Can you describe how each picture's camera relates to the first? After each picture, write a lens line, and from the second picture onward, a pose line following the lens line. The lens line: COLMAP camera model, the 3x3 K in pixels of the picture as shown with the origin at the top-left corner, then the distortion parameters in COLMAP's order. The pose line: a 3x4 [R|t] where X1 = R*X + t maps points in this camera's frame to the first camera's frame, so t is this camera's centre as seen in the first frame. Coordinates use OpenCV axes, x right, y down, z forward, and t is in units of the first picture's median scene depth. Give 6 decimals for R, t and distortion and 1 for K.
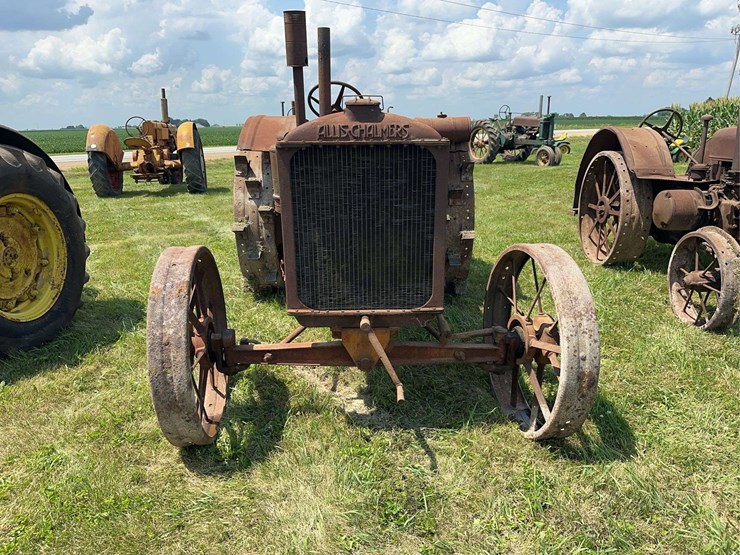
lens RADIAL K [[528.7, 0, 373.1], [0, 528.7, 276.7], [0, 0, 1]] dist [0.035956, -0.054012]
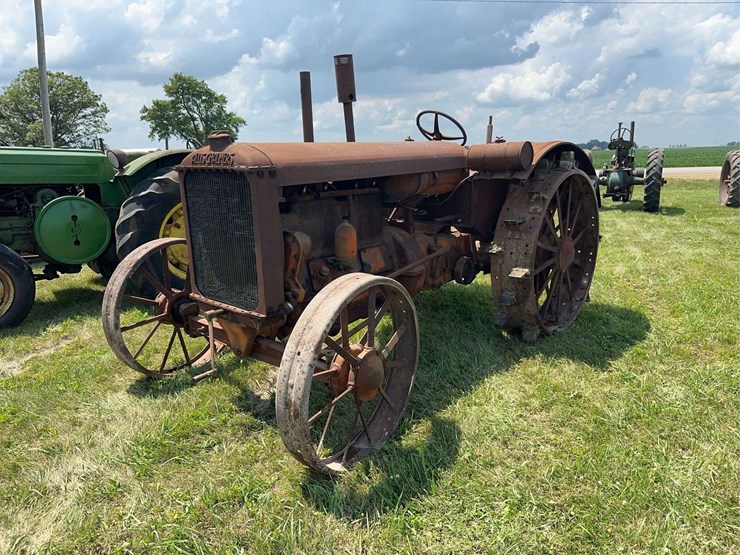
lens RADIAL K [[528.7, 0, 371.0], [0, 528.7, 277.2], [0, 0, 1]] dist [0.035956, -0.054012]
pose [[0.729210, 0.153649, -0.666817, 0.335774], [-0.179719, 0.983260, 0.030030, -0.030689], [0.660268, 0.097941, 0.744616, 0.100029]]
